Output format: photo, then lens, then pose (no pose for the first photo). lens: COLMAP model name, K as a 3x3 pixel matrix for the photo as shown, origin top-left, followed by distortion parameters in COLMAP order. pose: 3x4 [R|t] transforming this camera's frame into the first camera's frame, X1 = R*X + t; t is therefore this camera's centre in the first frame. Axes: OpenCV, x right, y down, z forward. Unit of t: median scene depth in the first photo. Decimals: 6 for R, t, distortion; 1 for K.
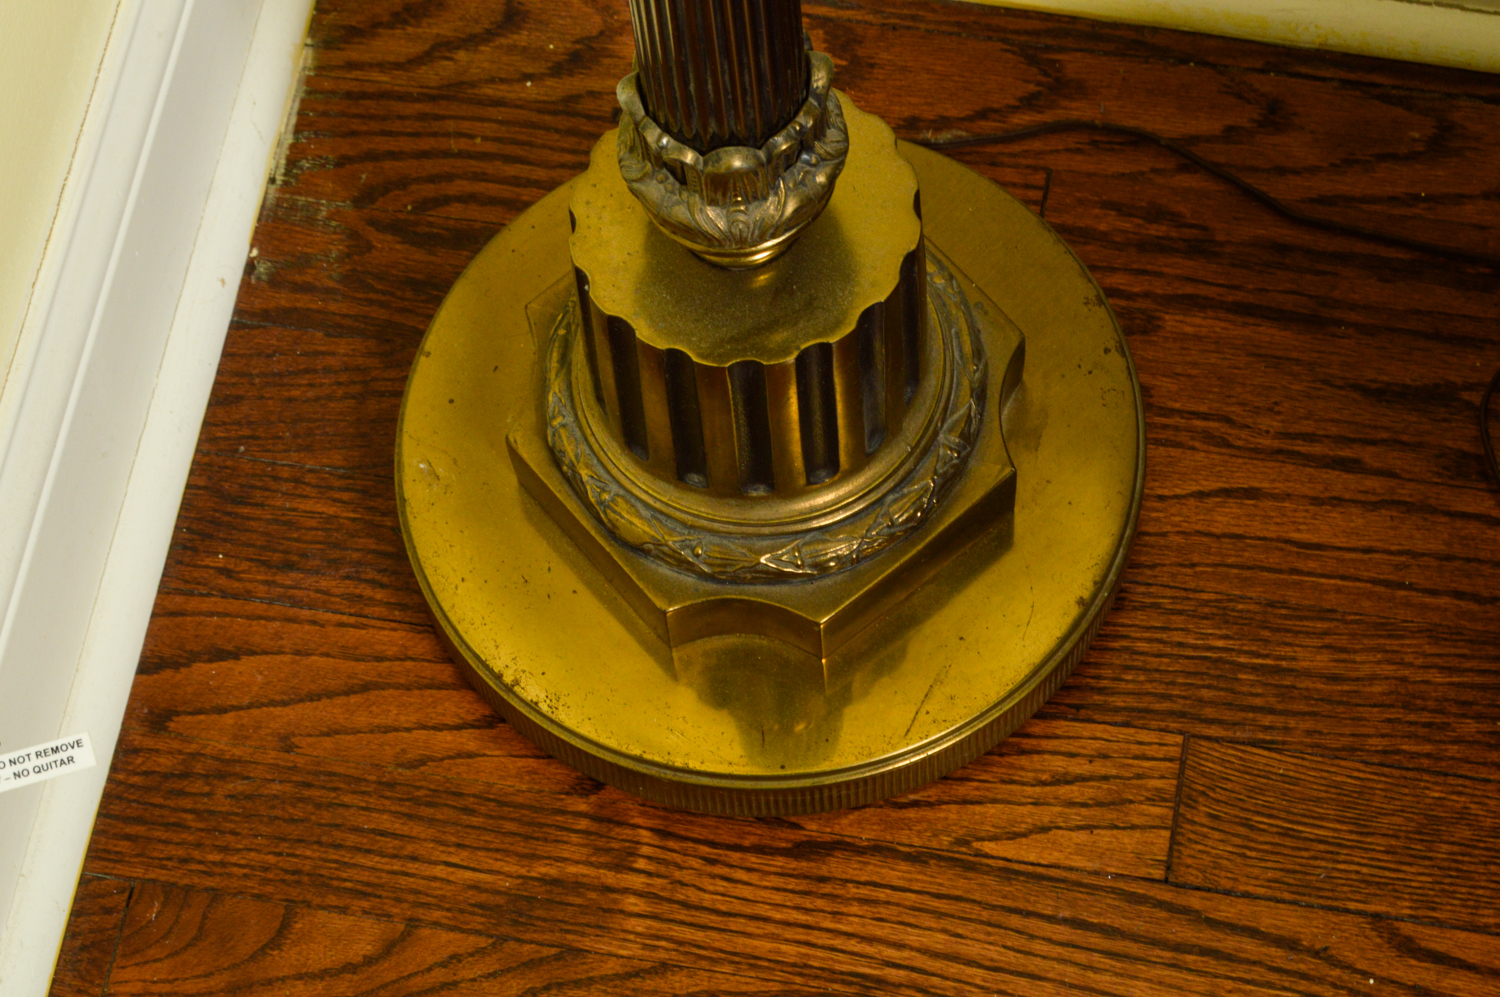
lens RADIAL K [[3455.1, 0, 750.0], [0, 3455.1, 498.5], [0, 0, 1]] dist [-0.028378, -0.280607]
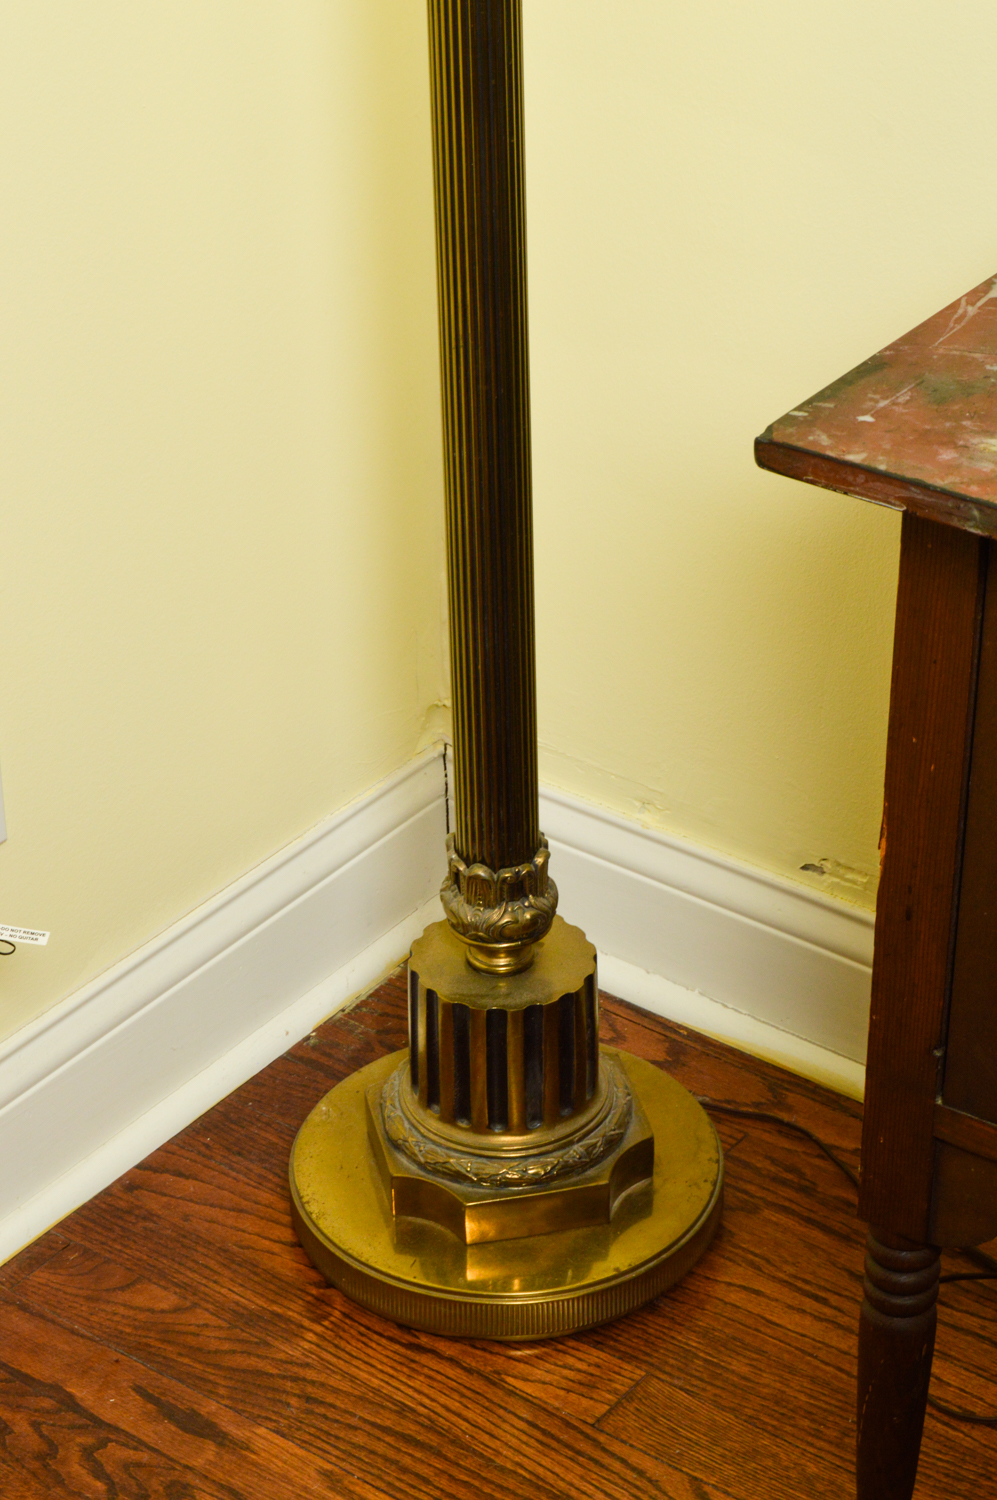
lens RADIAL K [[3455.1, 0, 498.5], [0, 3455.1, 750.0], [0, 0, 1]] dist [-0.028378, -0.280607]
pose [[0.889525, 0.268311, -0.369803, 0.603725], [-0.421314, 0.794829, -0.436740, 0.593513], [0.176748, 0.544295, 0.820063, -0.547989]]
